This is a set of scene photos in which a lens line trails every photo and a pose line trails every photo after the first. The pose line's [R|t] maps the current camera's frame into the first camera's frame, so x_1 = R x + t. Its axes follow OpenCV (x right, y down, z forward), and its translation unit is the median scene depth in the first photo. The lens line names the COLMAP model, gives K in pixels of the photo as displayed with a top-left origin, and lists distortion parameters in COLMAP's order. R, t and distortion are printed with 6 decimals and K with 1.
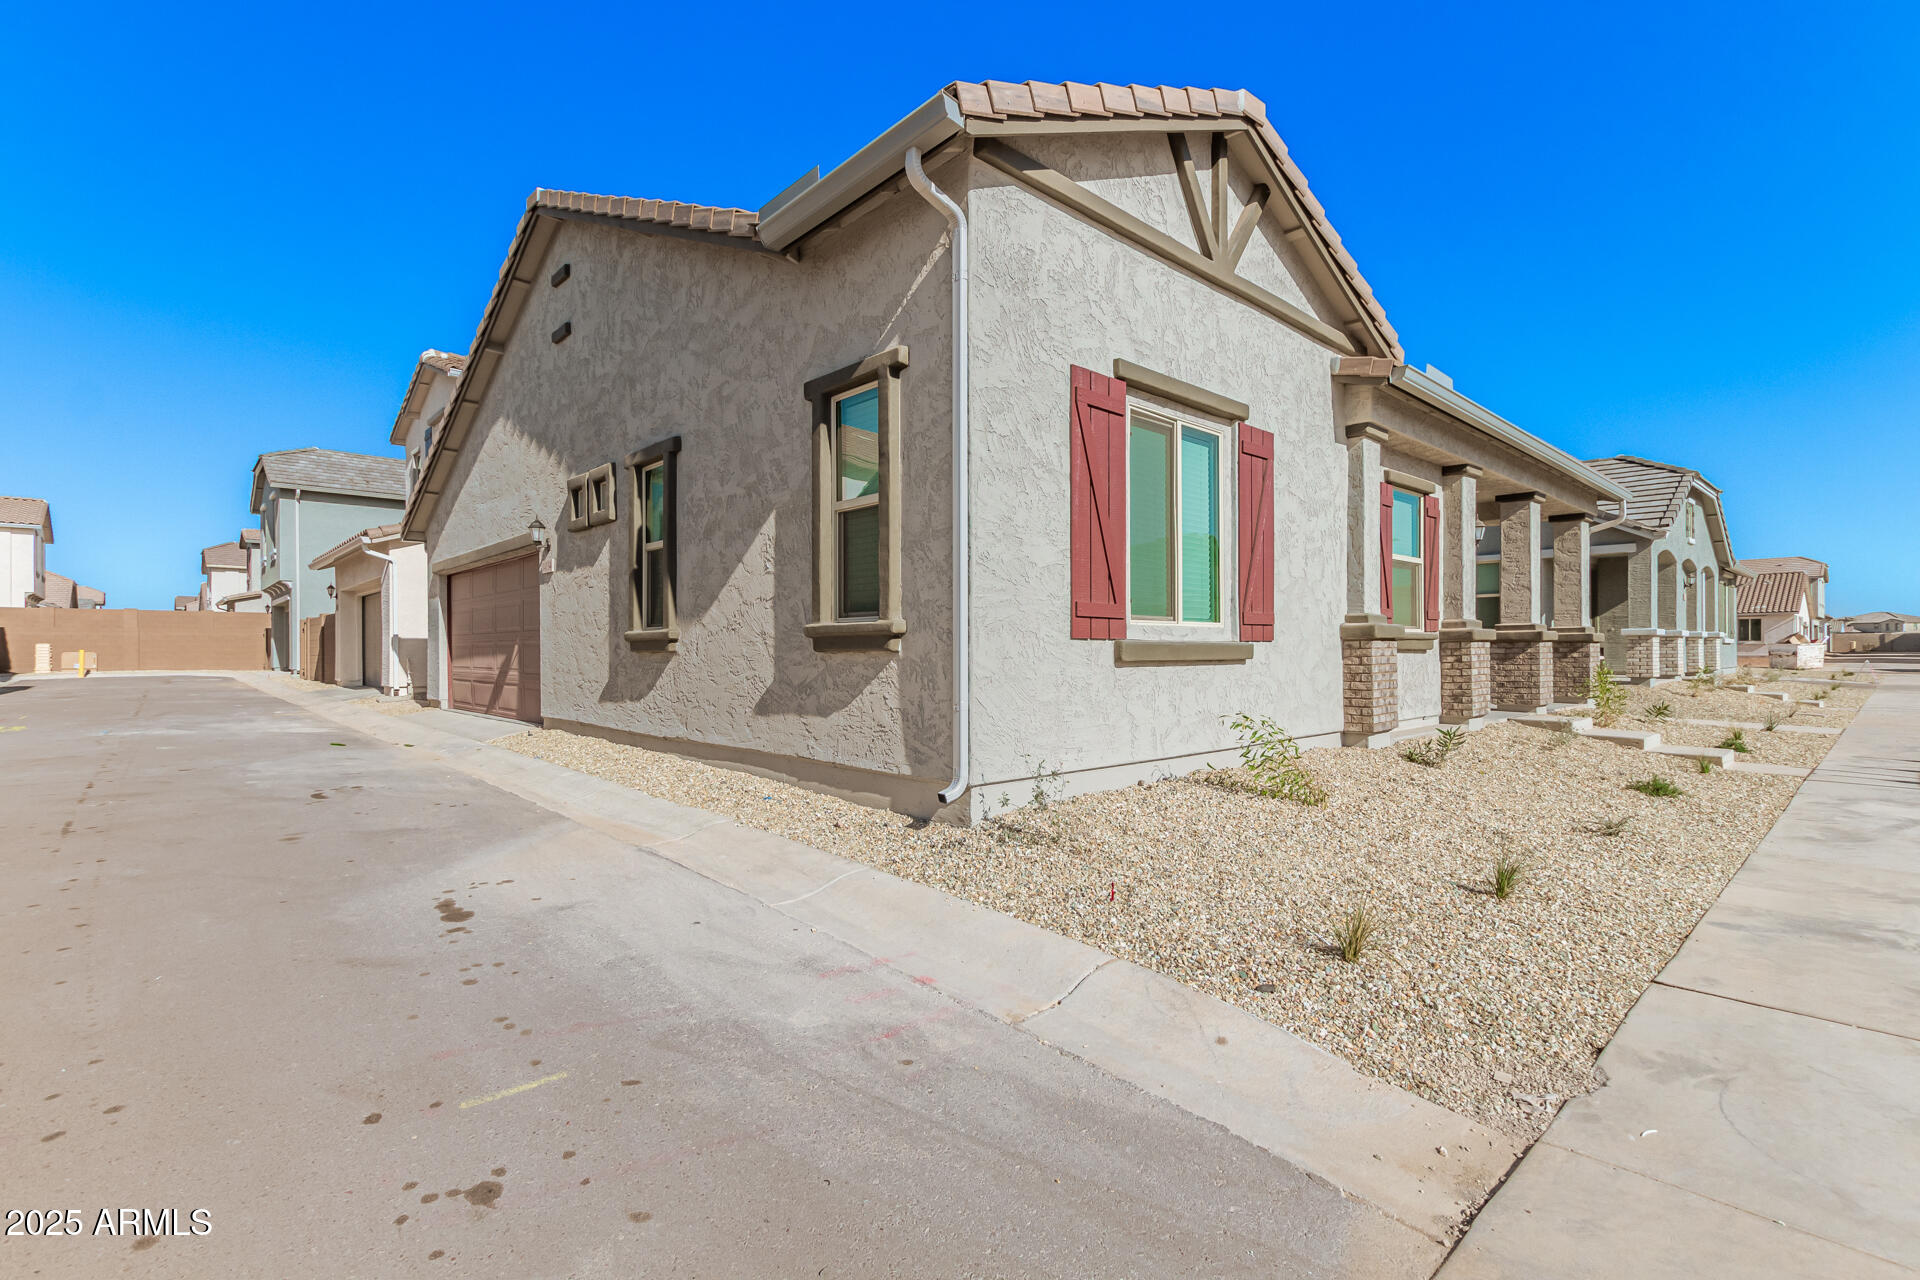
lens RADIAL K [[872.4, 0, 959.3], [0, 872.4, 645.7], [0, 0, 1]] dist [-0.000595, 0.000064]
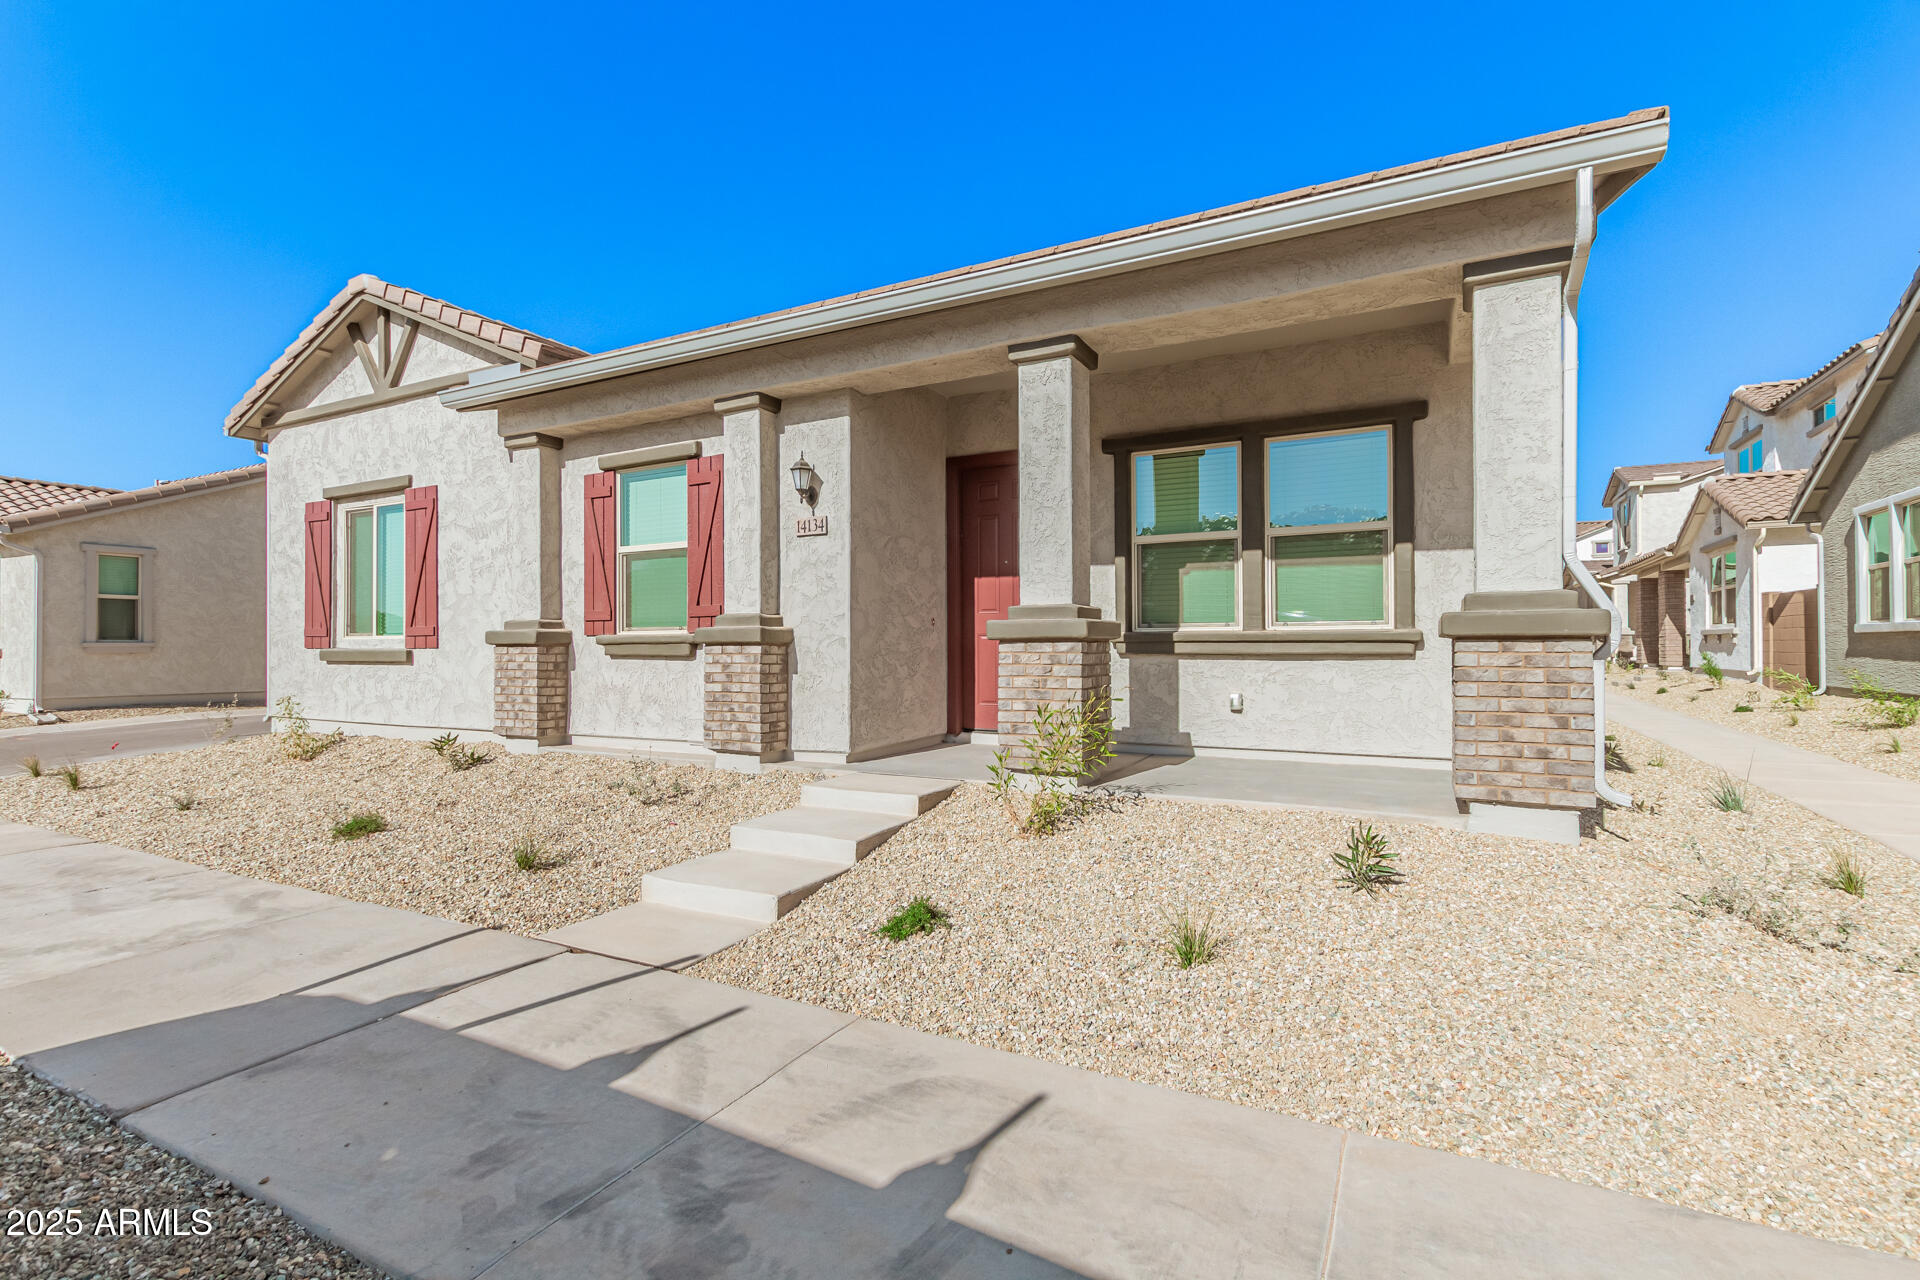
lens RADIAL K [[872.4, 0, 958.8], [0, 872.4, 642.5], [0, 0, 1]] dist [-0.000595, 0.000064]
pose [[0.340591, -0.006878, -0.940187, 2.044405], [0.005830, 0.999969, -0.005203, -0.002508], [0.940194, -0.003709, 0.340620, 1.444237]]
